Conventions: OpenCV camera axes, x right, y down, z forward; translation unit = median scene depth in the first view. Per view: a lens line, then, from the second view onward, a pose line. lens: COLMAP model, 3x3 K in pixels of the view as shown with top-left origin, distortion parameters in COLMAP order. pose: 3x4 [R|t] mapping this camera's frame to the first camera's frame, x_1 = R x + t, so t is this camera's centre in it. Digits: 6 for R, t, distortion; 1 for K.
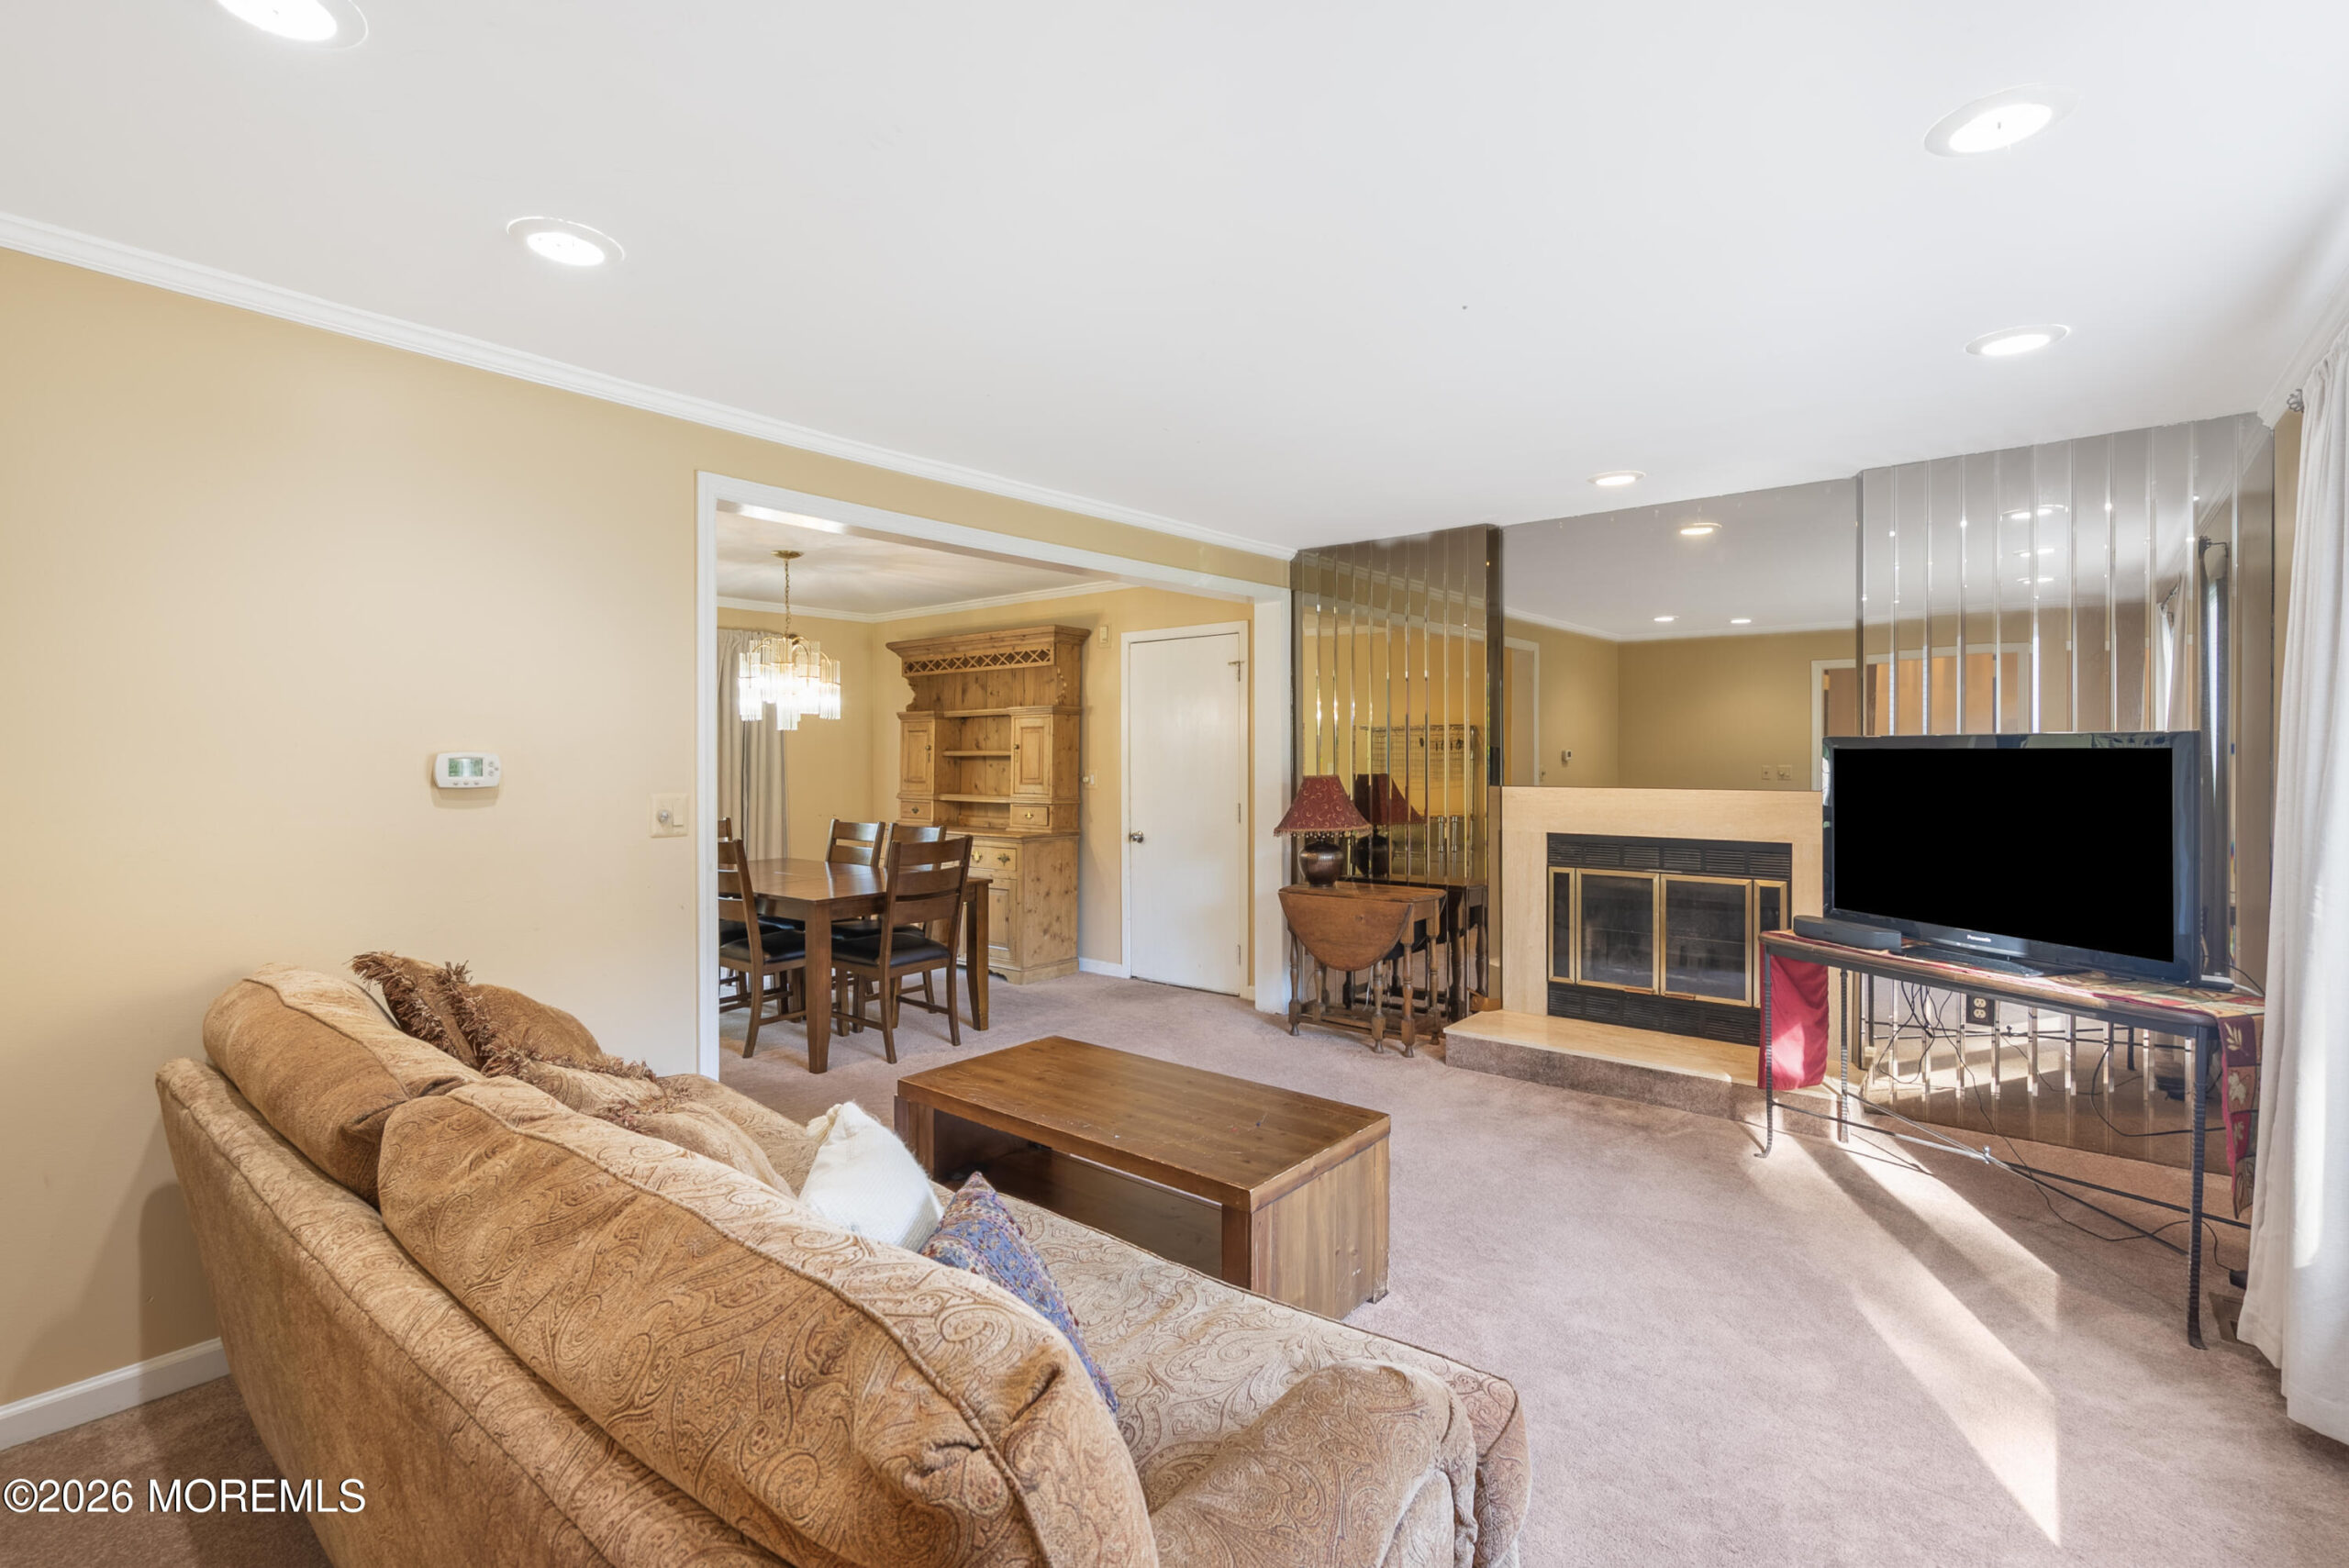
lens RADIAL K [[1094.3, 0, 1169.1], [0, 1094.3, 781.4], [0, 0, 1]] dist [-0.008946, 0.003057]
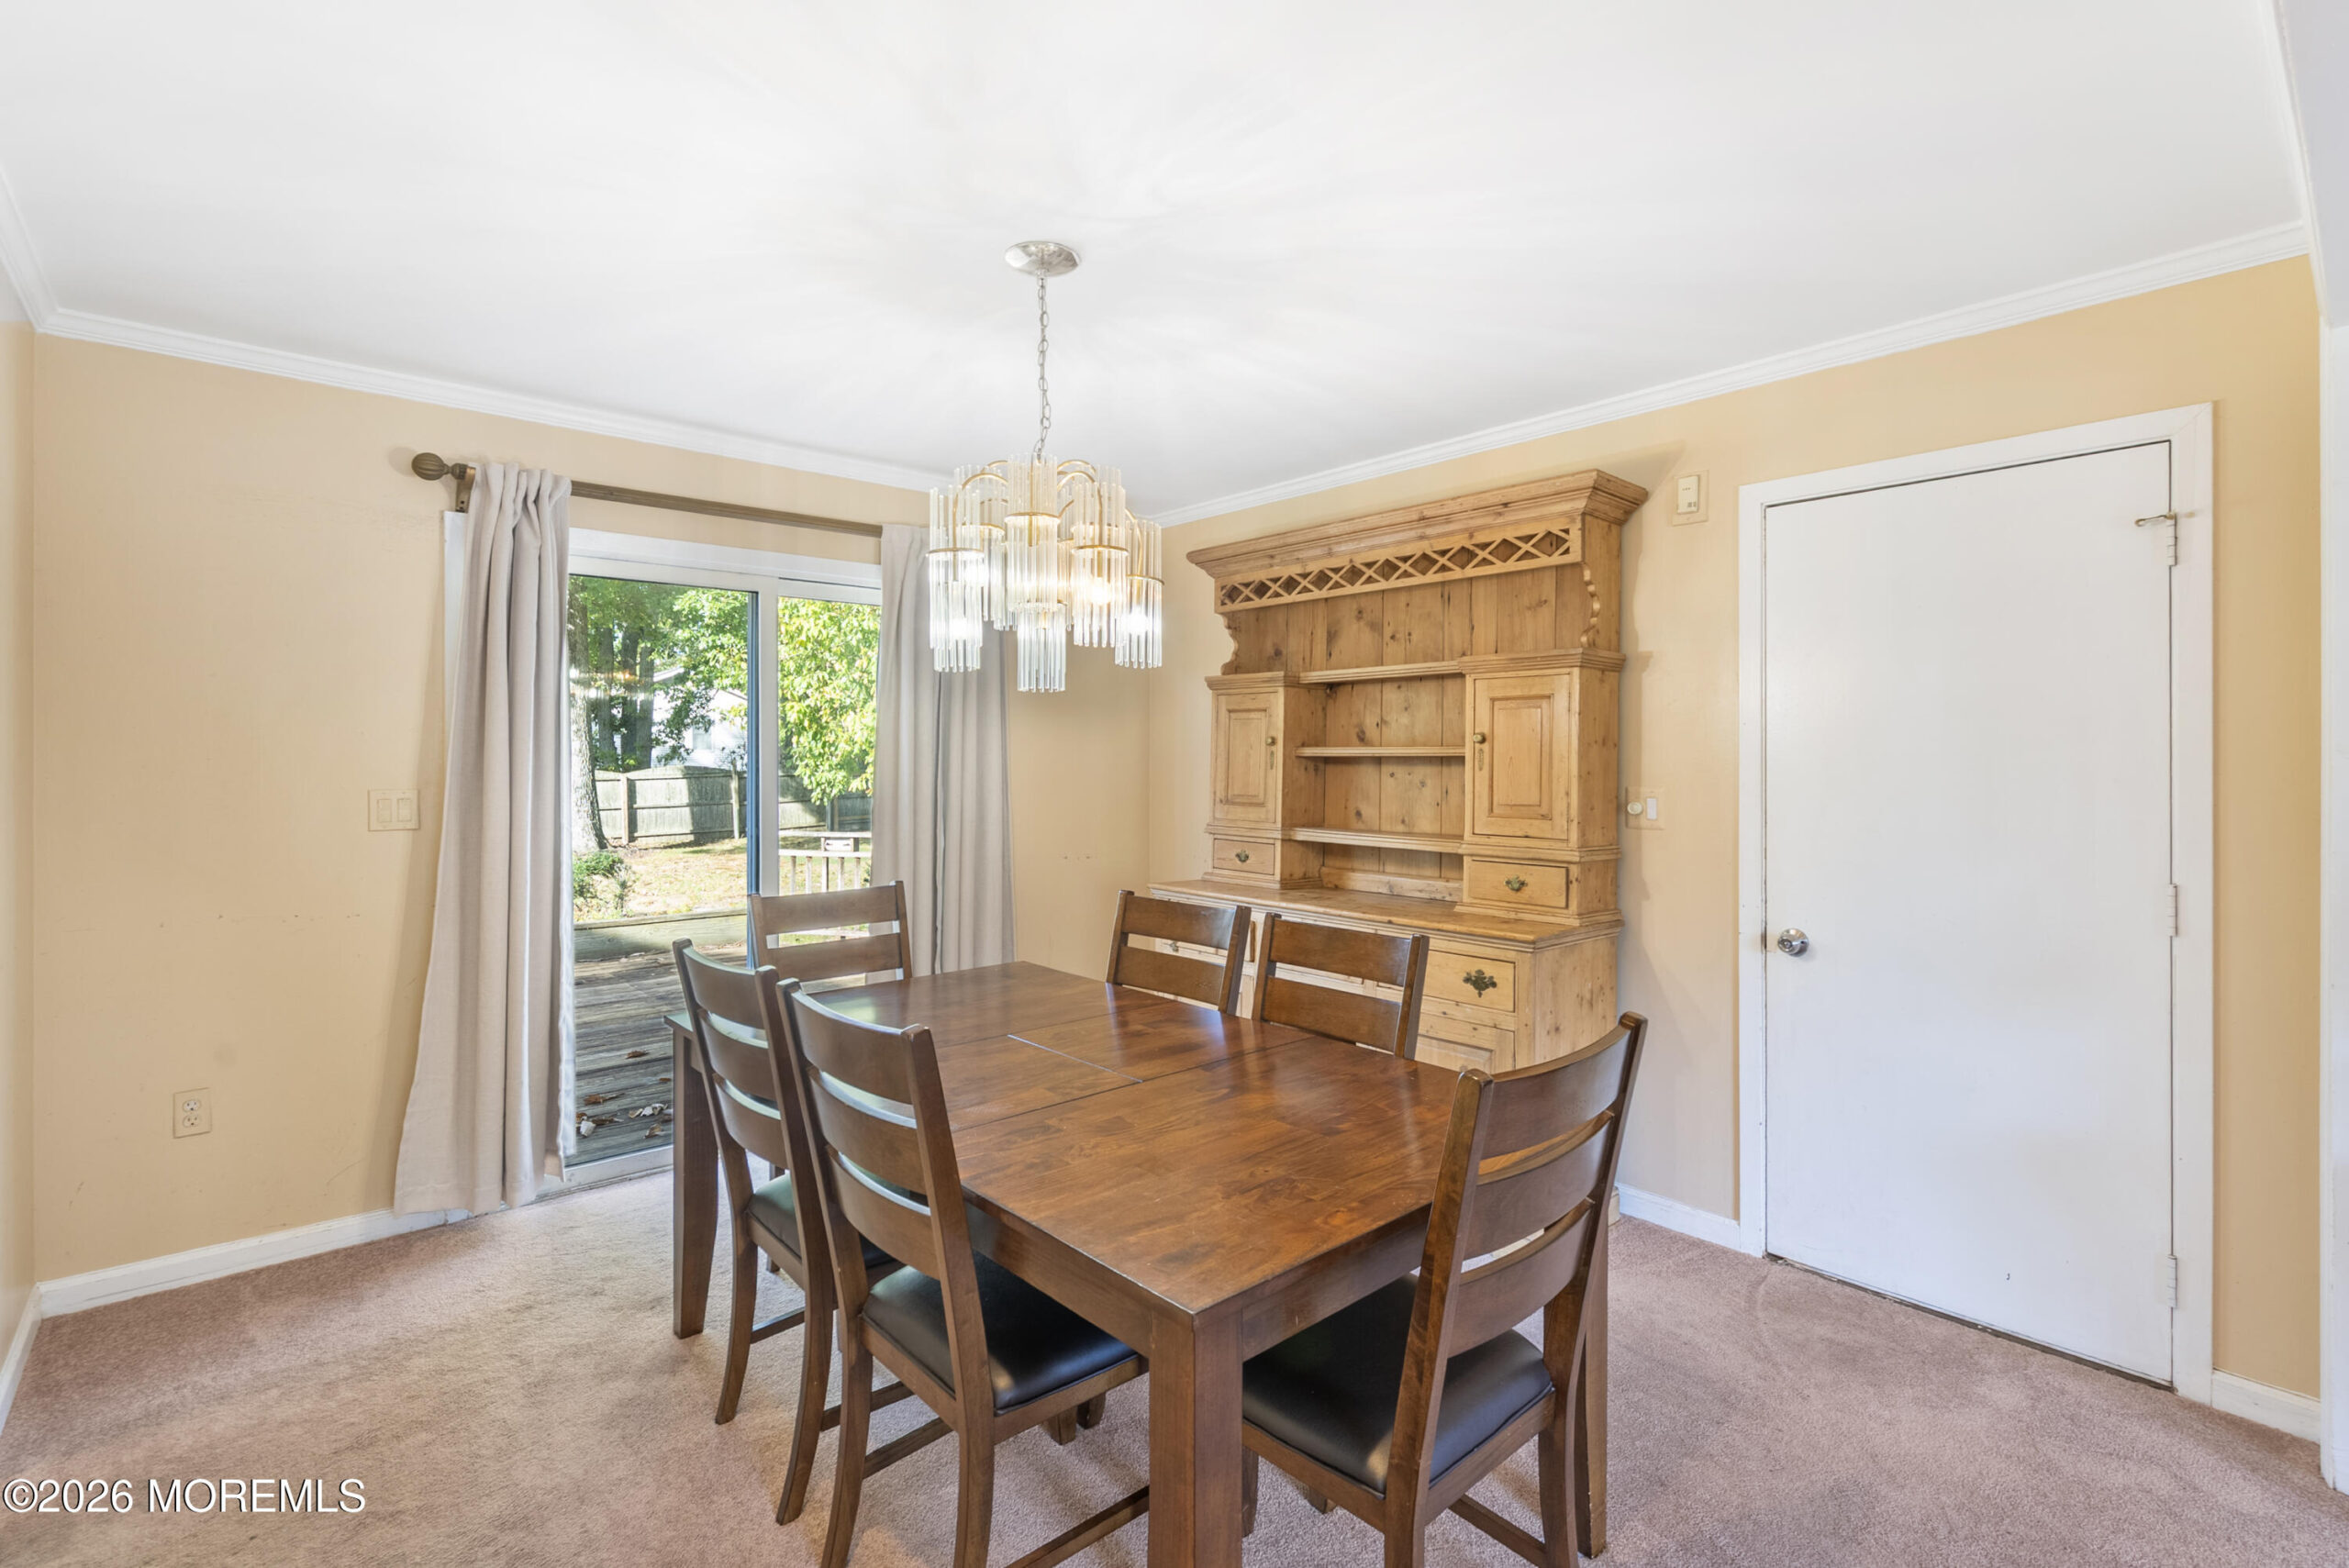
lens RADIAL K [[1094.3, 0, 1183.1], [0, 1094.3, 766.6], [0, 0, 1]] dist [-0.008946, 0.003057]
pose [[0.988832, 0.007687, -0.148833, -0.190394], [-0.010091, 0.999830, -0.015405, -0.009805], [0.148689, 0.016735, 0.988742, 0.487220]]
